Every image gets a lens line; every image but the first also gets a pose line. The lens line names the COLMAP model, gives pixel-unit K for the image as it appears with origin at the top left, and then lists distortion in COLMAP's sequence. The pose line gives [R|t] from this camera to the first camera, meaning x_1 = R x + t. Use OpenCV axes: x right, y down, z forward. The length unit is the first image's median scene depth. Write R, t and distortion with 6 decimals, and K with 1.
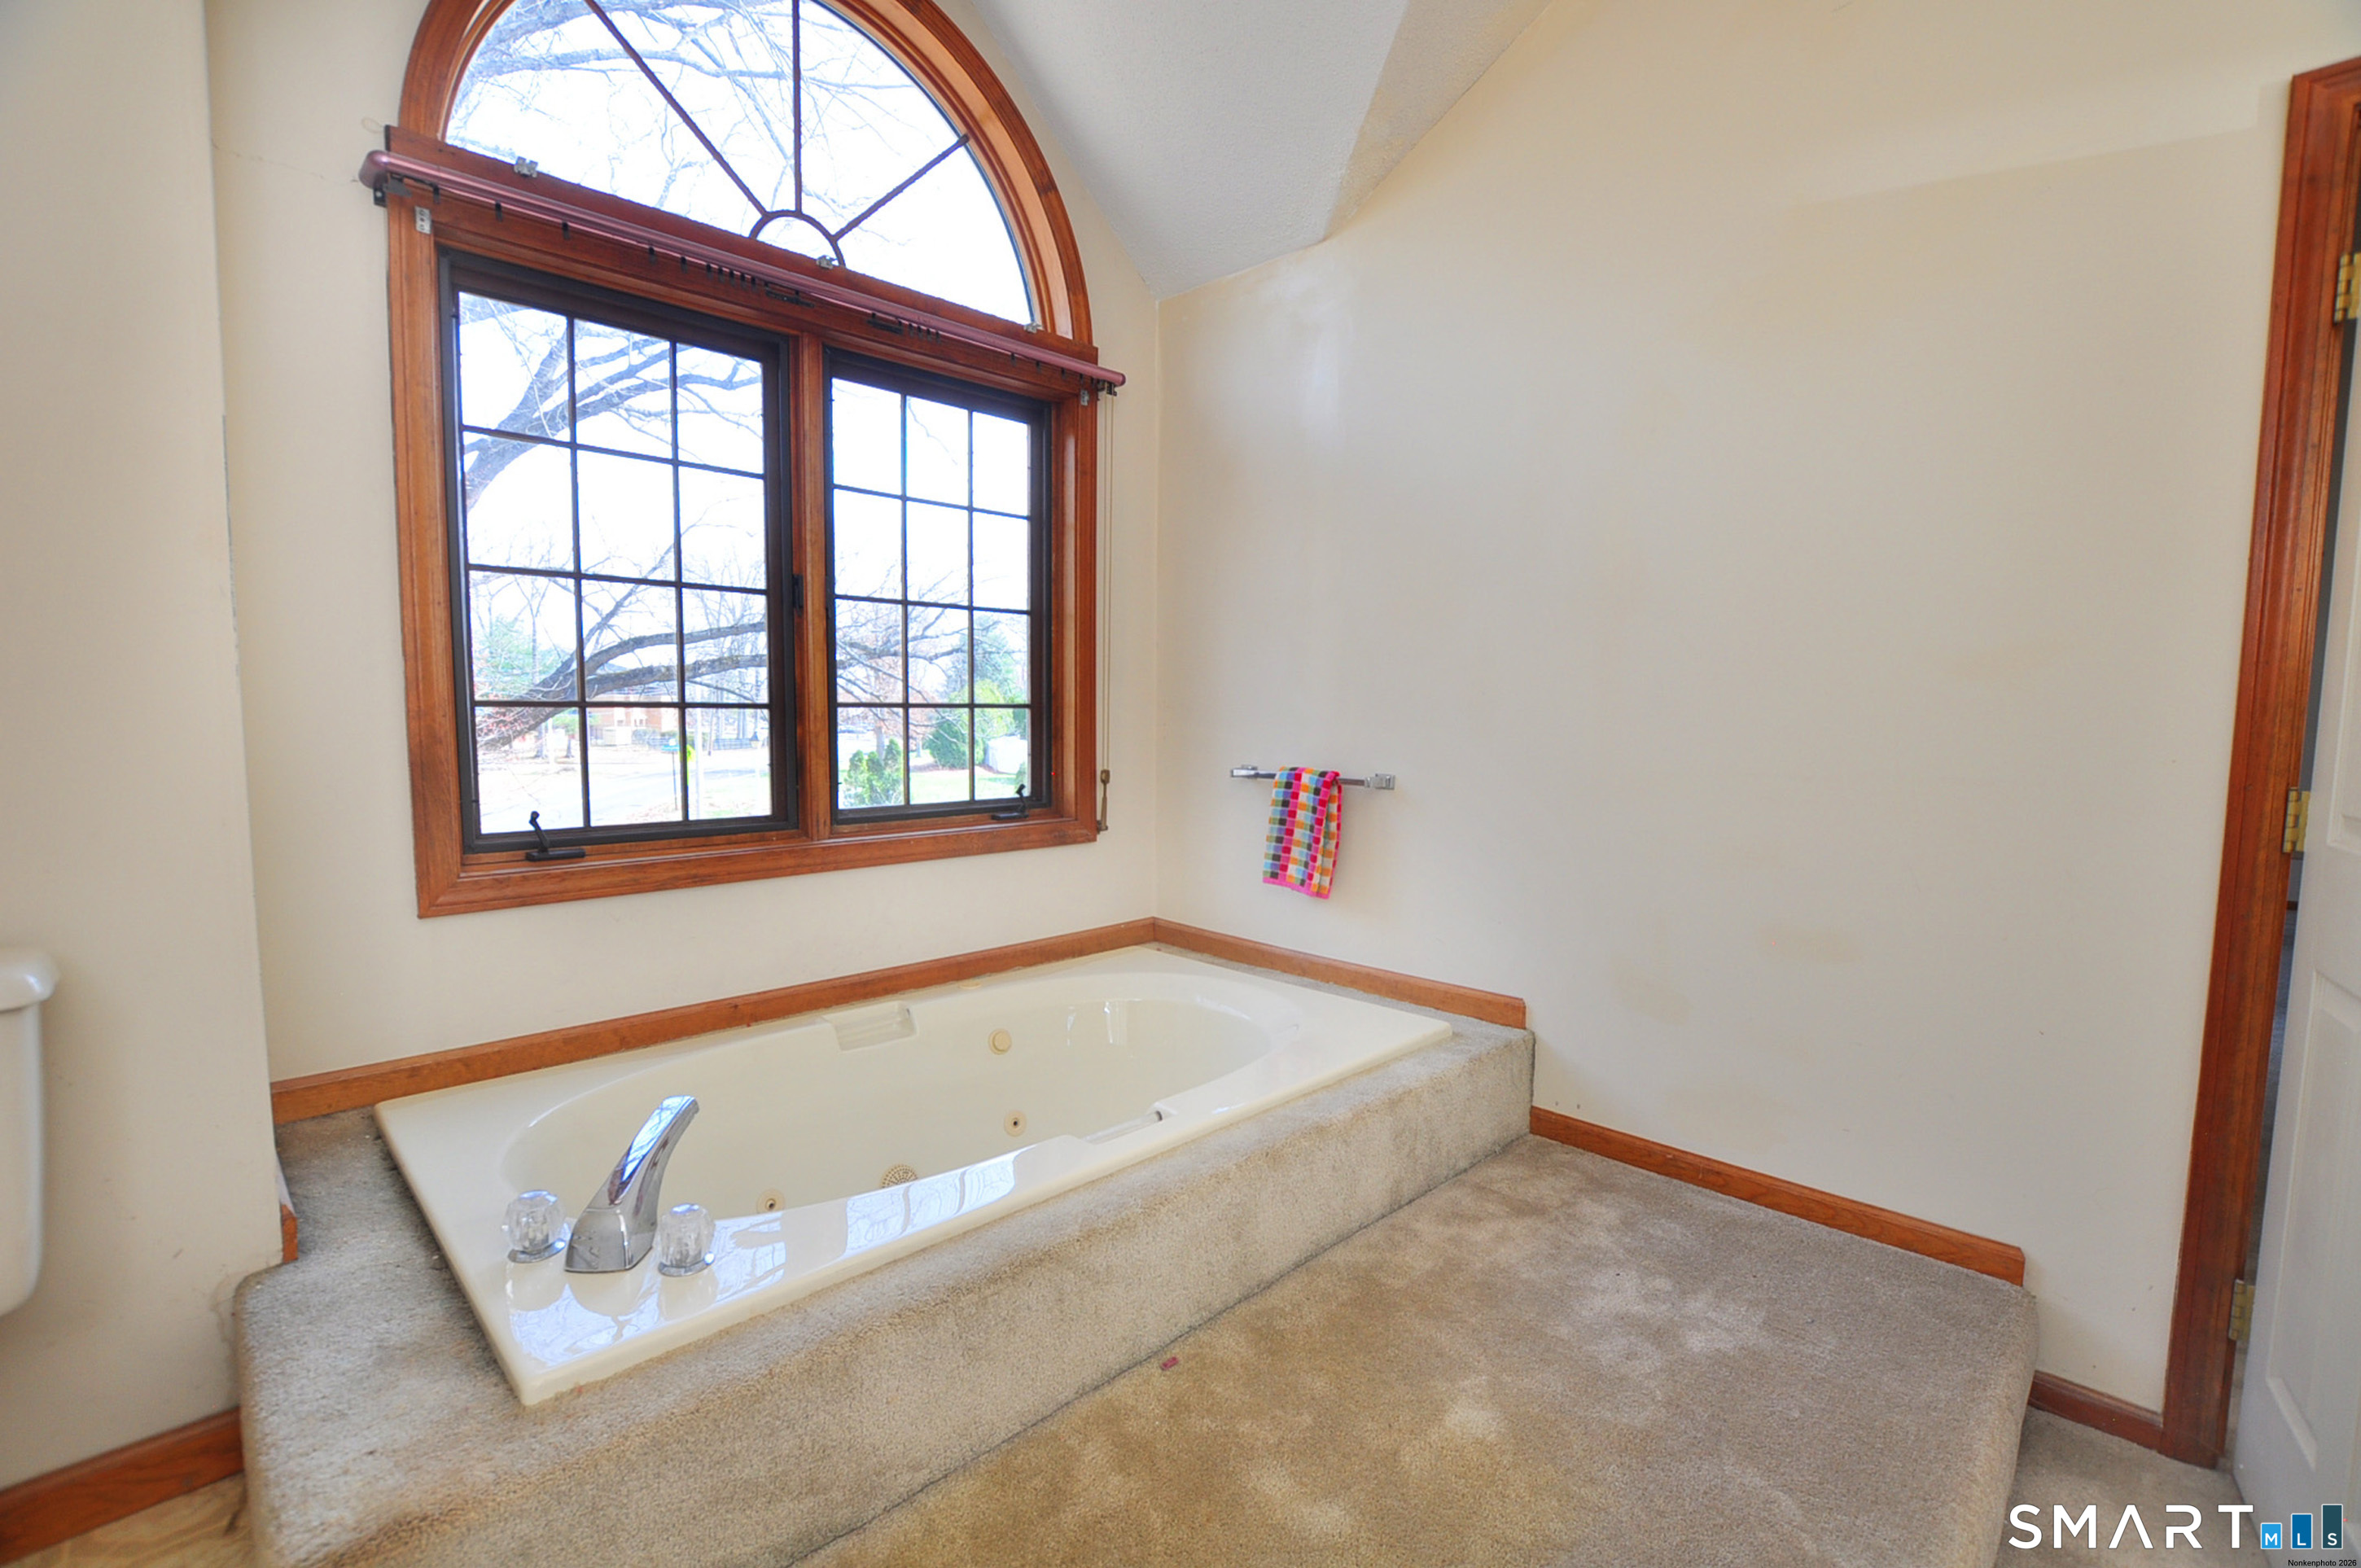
lens RADIAL K [[1048.7, 0, 1183.3], [0, 1048.7, 801.9], [0, 0, 1]] dist [-0.030781, 0.003918]
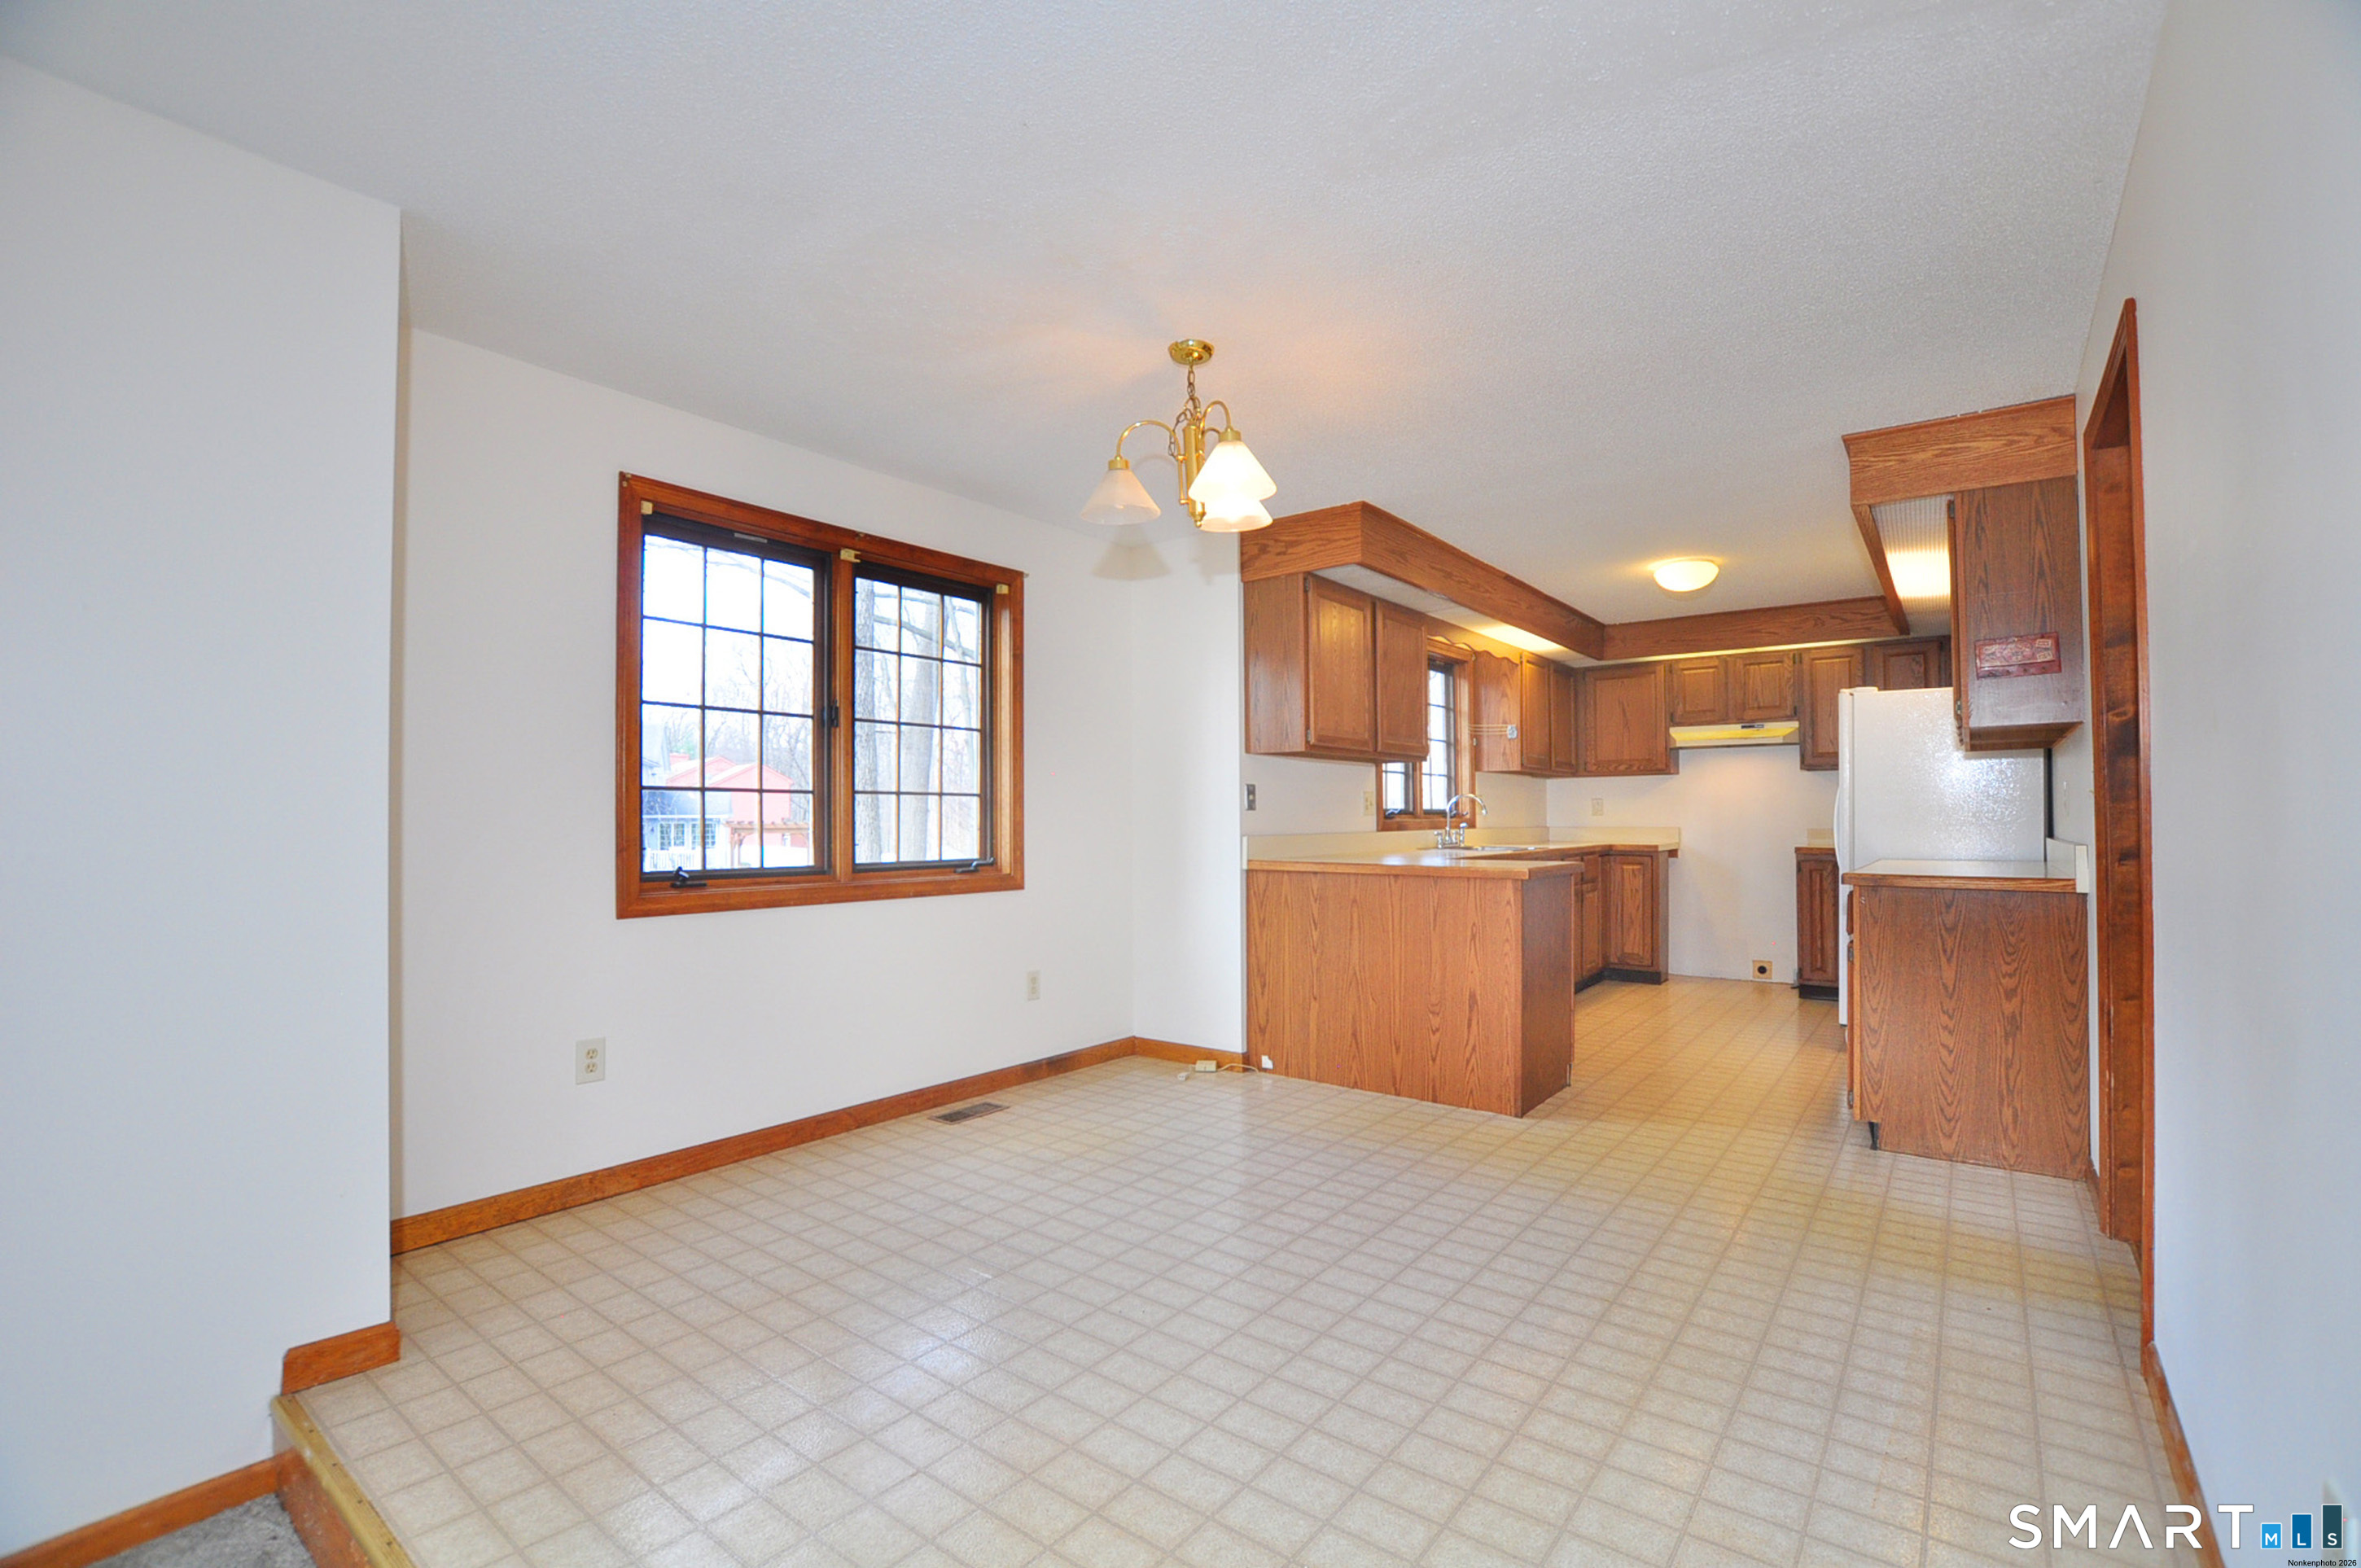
lens RADIAL K [[1048.7, 0, 1175.4], [0, 1048.7, 806.9], [0, 0, 1]] dist [-0.030781, 0.003918]
pose [[0.993138, -0.010773, 0.116449, -0.053605], [0.022171, 0.995034, -0.097032, 0.080805], [-0.114826, 0.098948, 0.988445, -0.507257]]
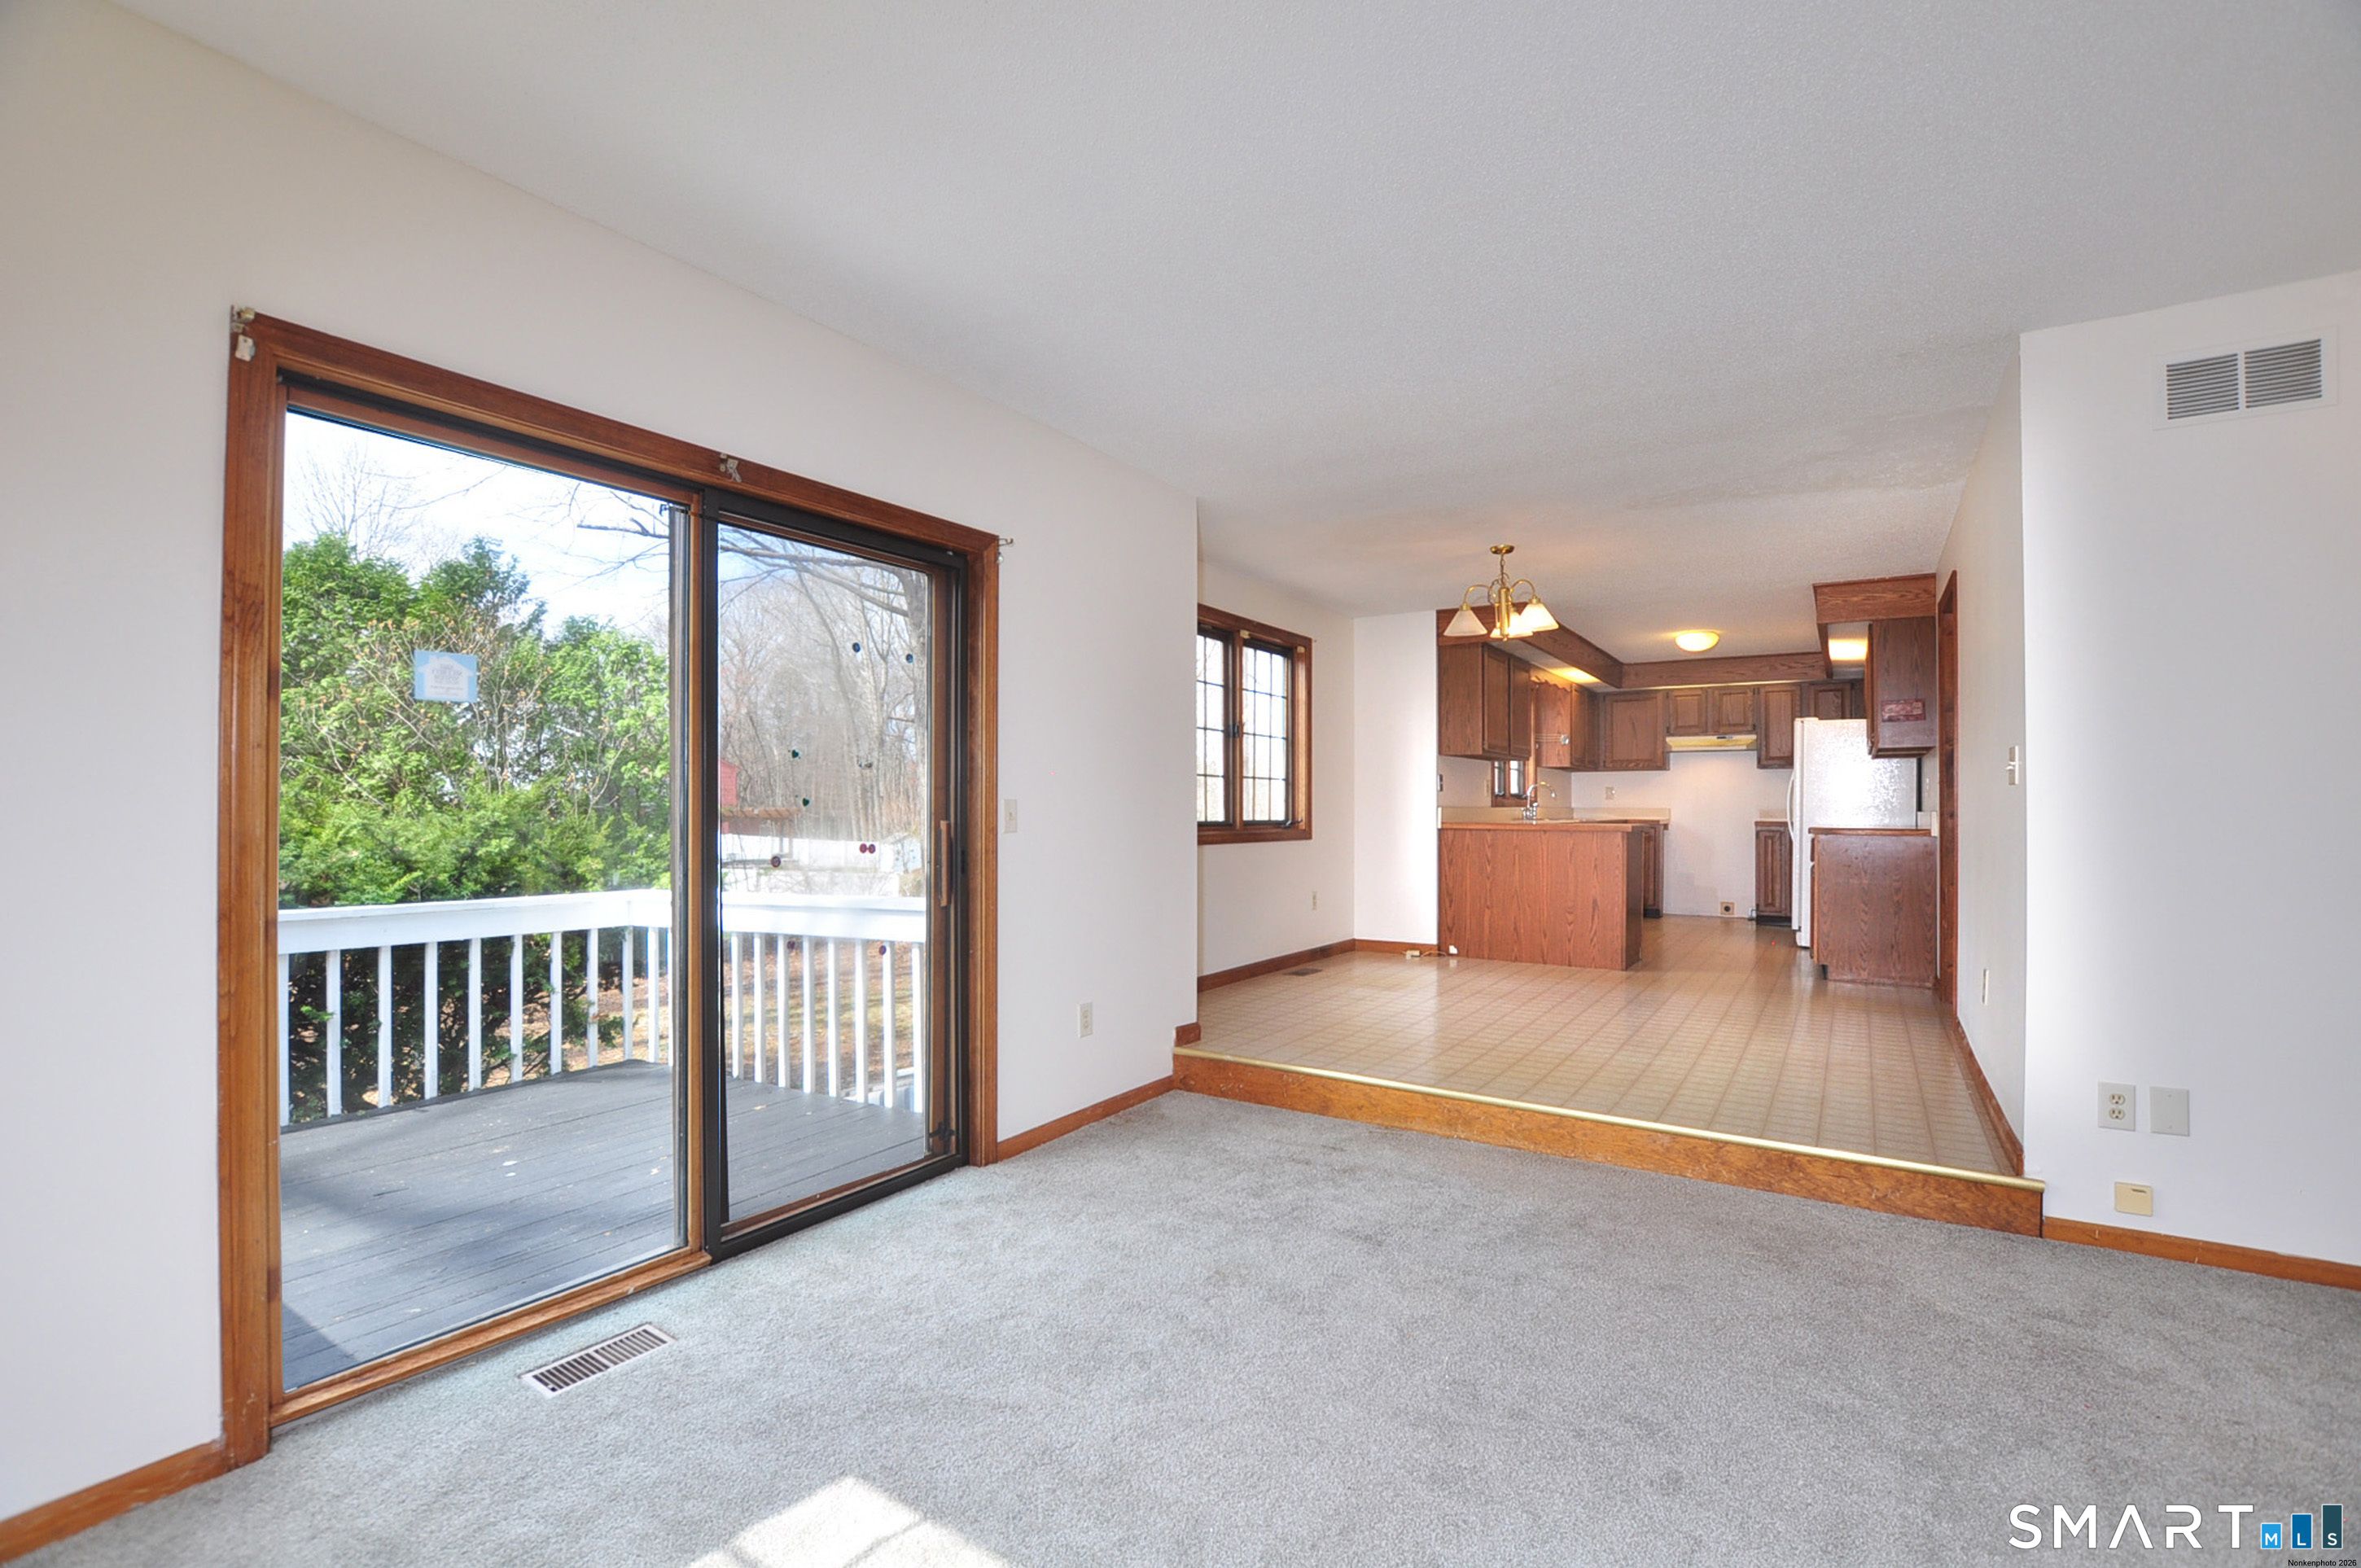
lens RADIAL K [[1048.7, 0, 1179.3], [0, 1048.7, 797.5], [0, 0, 1]] dist [-0.030781, 0.003918]
pose [[0.979921, -0.002439, 0.199369, -0.940920], [0.021334, 0.995467, -0.092684, 0.175832], [-0.198240, 0.095076, 0.975531, -1.325522]]
